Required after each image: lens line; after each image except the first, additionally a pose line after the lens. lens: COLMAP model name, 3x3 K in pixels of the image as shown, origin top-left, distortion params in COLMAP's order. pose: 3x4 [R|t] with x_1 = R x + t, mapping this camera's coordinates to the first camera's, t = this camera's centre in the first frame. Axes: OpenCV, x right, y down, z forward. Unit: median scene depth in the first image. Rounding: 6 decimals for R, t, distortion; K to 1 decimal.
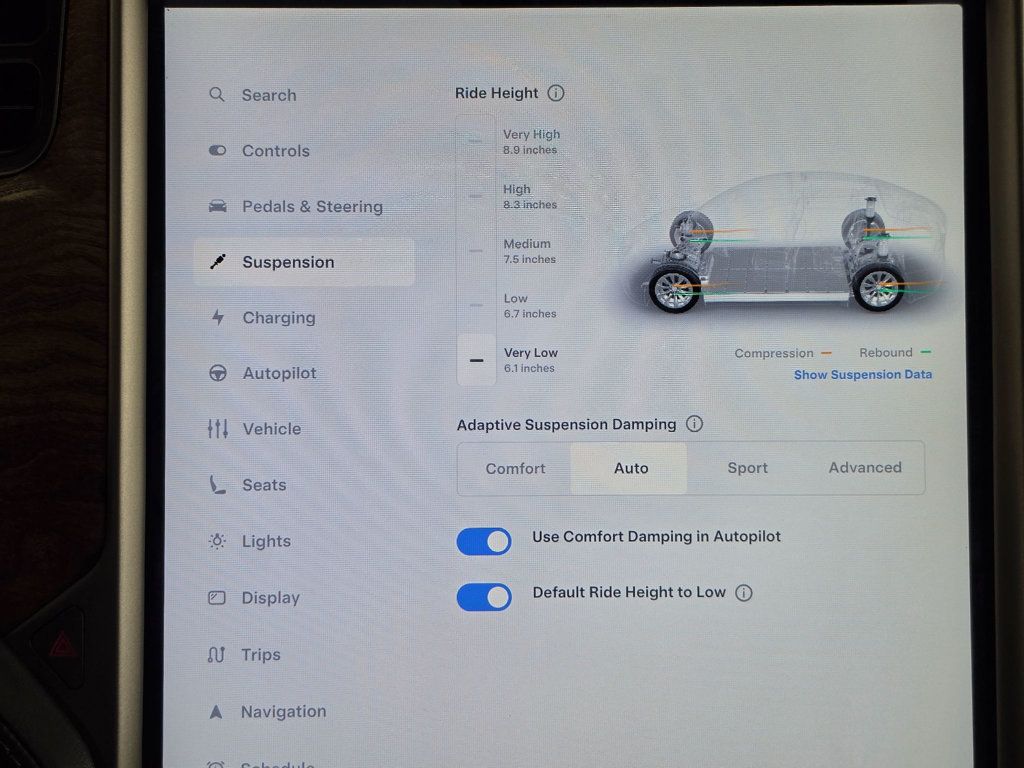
lens RADIAL K [[1392.4, 0, 507.4], [0, 1392.4, 347.8], [0, 0, 1]] dist [0.041820, 0.000000]
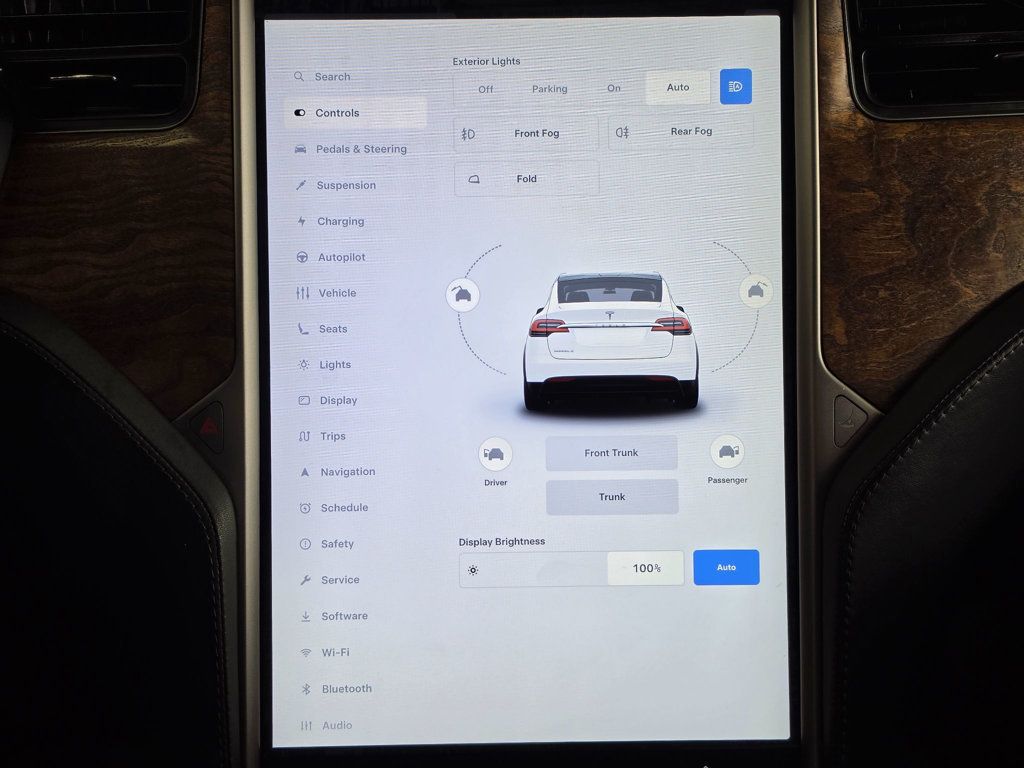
lens RADIAL K [[1392.4, 0, 515.0], [0, 1392.4, 382.2], [0, 0, 1]] dist [0.041820, 0.000000]
pose [[0.999931, -0.009012, 0.007560, 0.016542], [0.008790, 0.999544, 0.028885, 0.115744], [-0.007817, -0.028817, 0.999554, -0.563314]]
